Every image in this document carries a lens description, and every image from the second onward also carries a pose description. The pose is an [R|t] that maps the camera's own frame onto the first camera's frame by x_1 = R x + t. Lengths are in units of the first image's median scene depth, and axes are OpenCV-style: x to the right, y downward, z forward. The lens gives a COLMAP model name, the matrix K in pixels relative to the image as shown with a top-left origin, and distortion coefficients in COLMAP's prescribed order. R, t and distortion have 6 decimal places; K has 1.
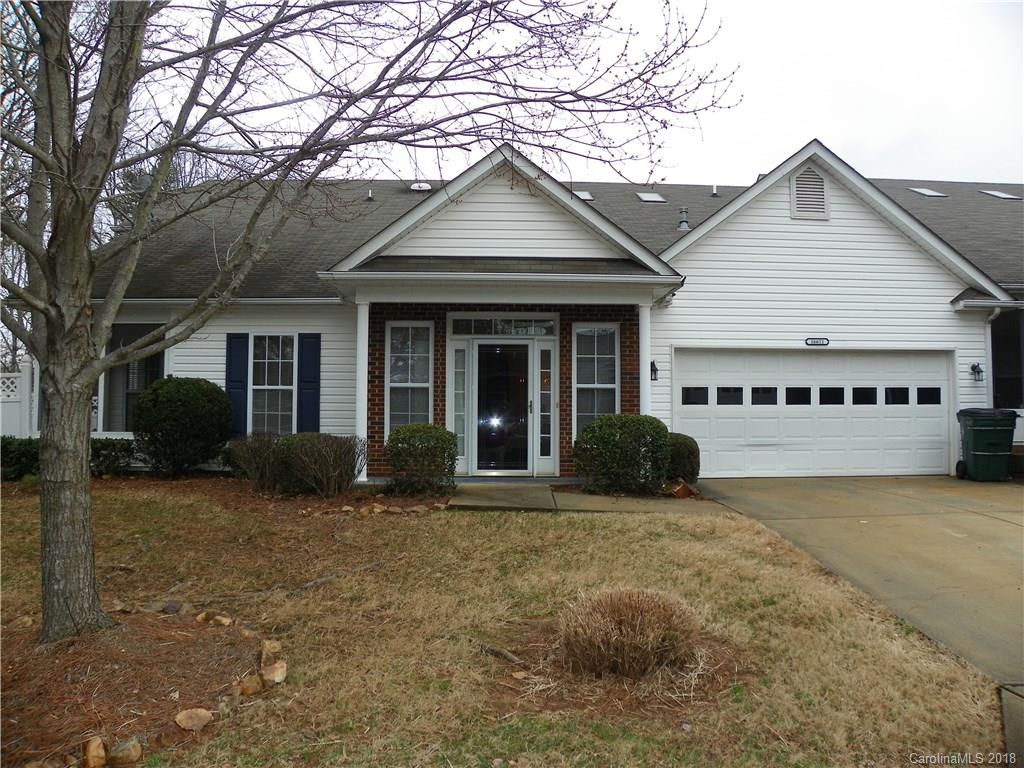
lens RADIAL K [[770.6, 0, 514.2], [0, 770.6, 383.5], [0, 0, 1]] dist [-0.115234, 0.052621]
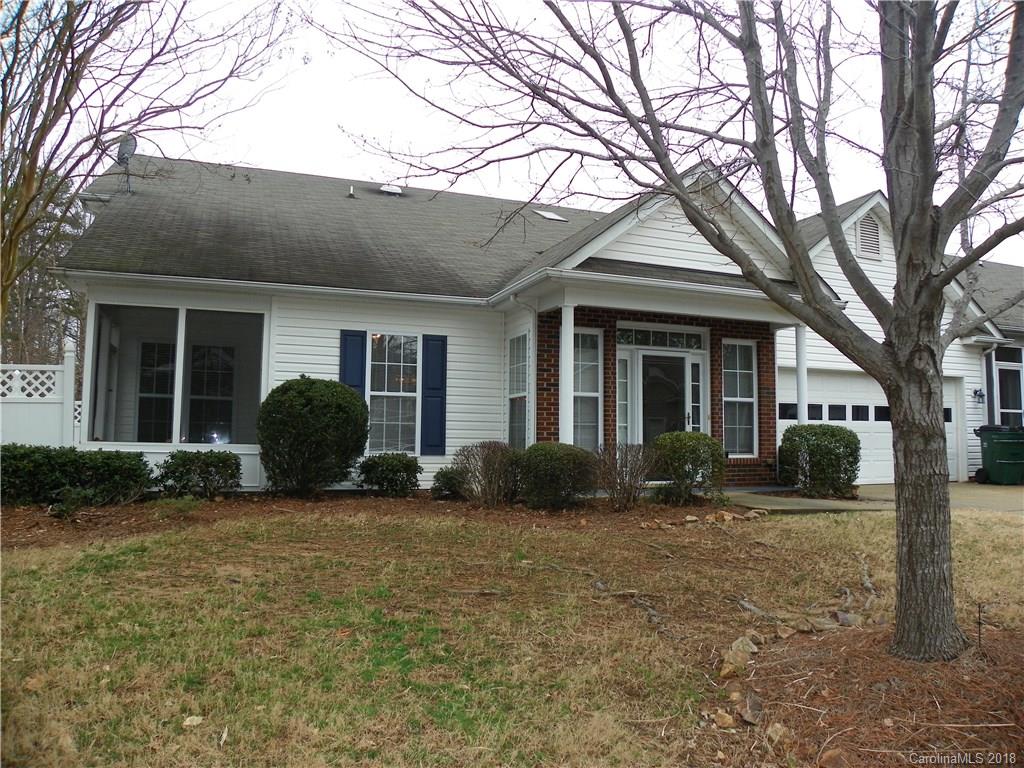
lens RADIAL K [[770.6, 0, 513.1], [0, 770.6, 378.9], [0, 0, 1]] dist [-0.115234, 0.052621]
pose [[0.937227, 0.033119, 0.347144, -0.525340], [-0.018772, 0.998828, -0.044611, 0.026091], [-0.348215, 0.035294, 0.936750, 0.128643]]
